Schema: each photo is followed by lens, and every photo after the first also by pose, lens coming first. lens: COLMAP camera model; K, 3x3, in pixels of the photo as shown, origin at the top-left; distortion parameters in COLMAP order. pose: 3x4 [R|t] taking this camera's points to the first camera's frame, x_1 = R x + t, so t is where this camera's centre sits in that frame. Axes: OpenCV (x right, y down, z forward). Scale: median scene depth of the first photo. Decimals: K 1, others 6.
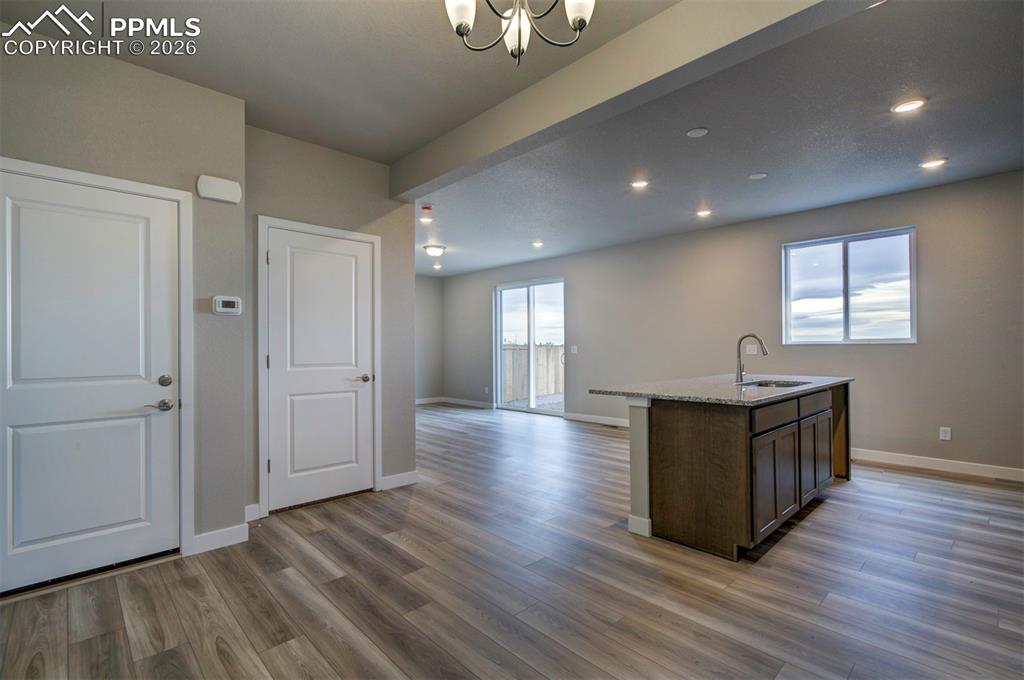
lens RADIAL K [[468.6, 0, 510.0], [0, 468.6, 351.9], [0, 0, 1]] dist [0.000879, 0.000192]
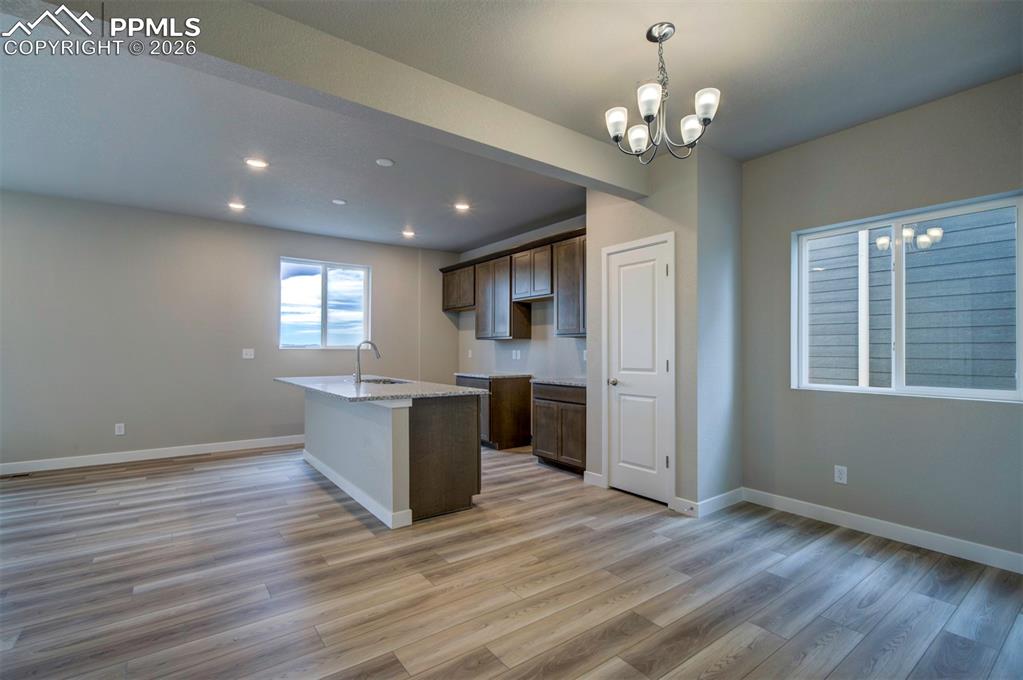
lens RADIAL K [[463.4, 0, 507.9], [0, 463.4, 345.7], [0, 0, 1]] dist [-0.000194, 0.000268]
pose [[0.124073, 0.015778, 0.992148, -0.840923], [-0.001735, 0.999876, -0.015683, -0.011159], [-0.992272, 0.000224, 0.124085, 0.697810]]
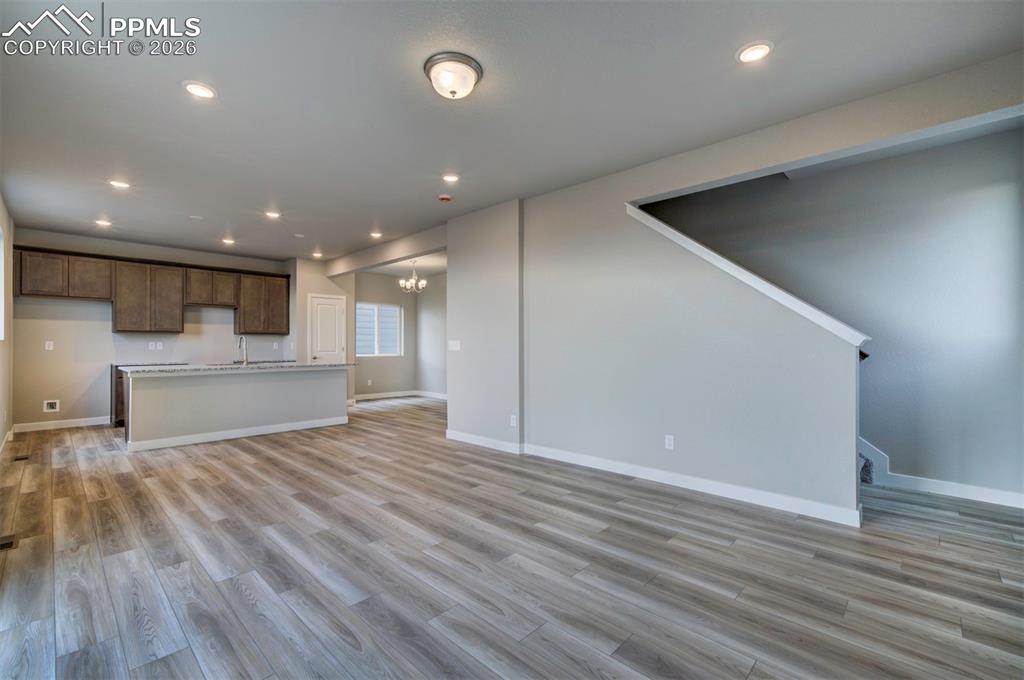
lens RADIAL K [[448.7, 0, 499.4], [0, 448.7, 341.1], [0, 0, 1]] dist [-0.009634, 0.012075]
pose [[-0.999669, 0.002448, -0.025619, -0.502122], [0.002633, 0.999971, -0.007207, -0.006755], [0.025600, -0.007272, -0.999646, 3.682190]]
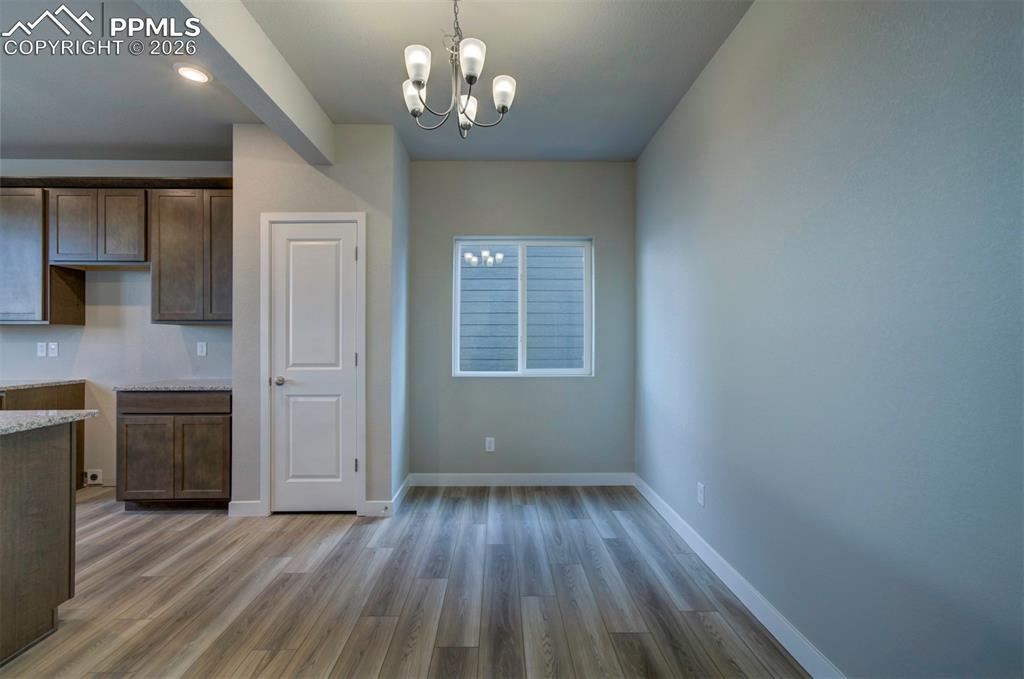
lens RADIAL K [[448.7, 0, 499.4], [0, 448.7, 340.6], [0, 0, 1]] dist [-0.009634, 0.012075]
pose [[-0.730635, 0.010382, 0.682690, -0.530227], [0.005246, 0.999940, -0.009592, -0.010381], [-0.682748, -0.003427, -0.730645, 1.009083]]
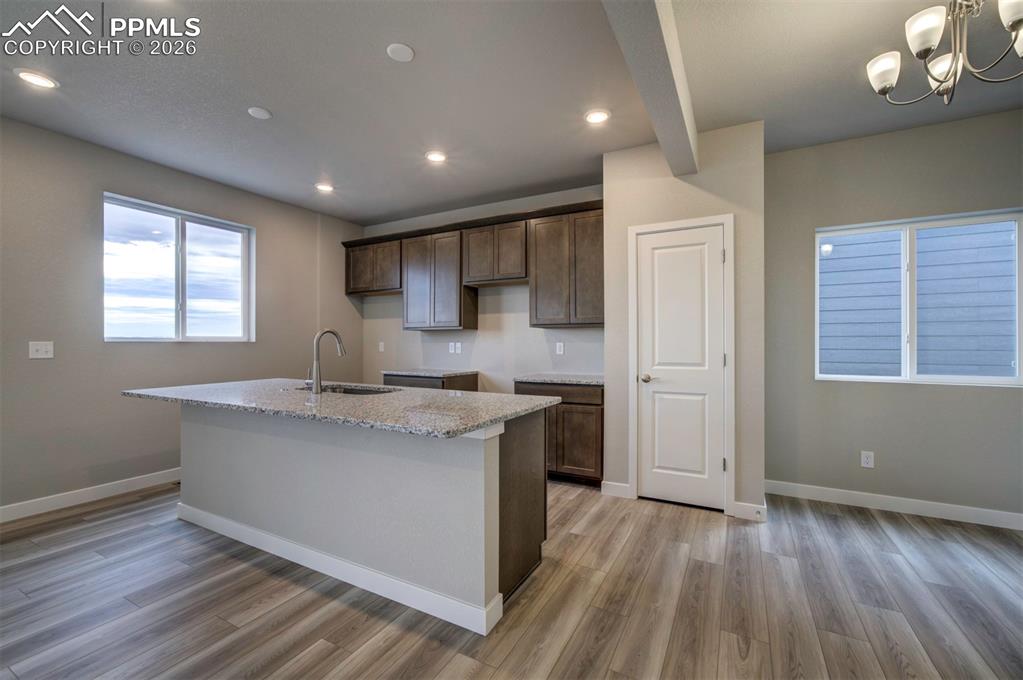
lens RADIAL K [[428.3, 0, 507.4], [0, 428.3, 341.9], [0, 0, 1]] dist [-0.014861, 0.009575]
pose [[-0.305972, 0.006207, 0.952020, -0.353216], [0.002530, 0.999981, -0.005707, -0.017627], [-0.952037, 0.000663, -0.305981, 1.299441]]
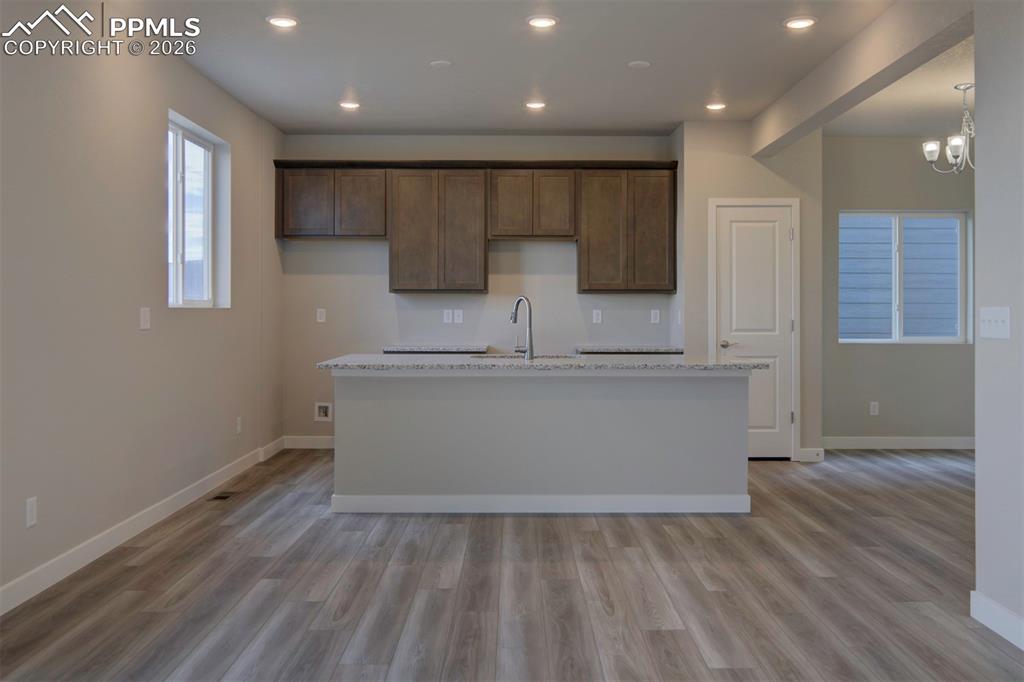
lens RADIAL K [[915.2, 0, 511.7], [0, 915.2, 305.7], [0, 0, 1]] dist [-0.000412, 0.003802]
pose [[-0.726687, 0.006323, 0.686940, -0.739431], [0.002291, 0.999974, -0.006781, -0.017690], [-0.686965, -0.003354, -0.726683, 3.004215]]
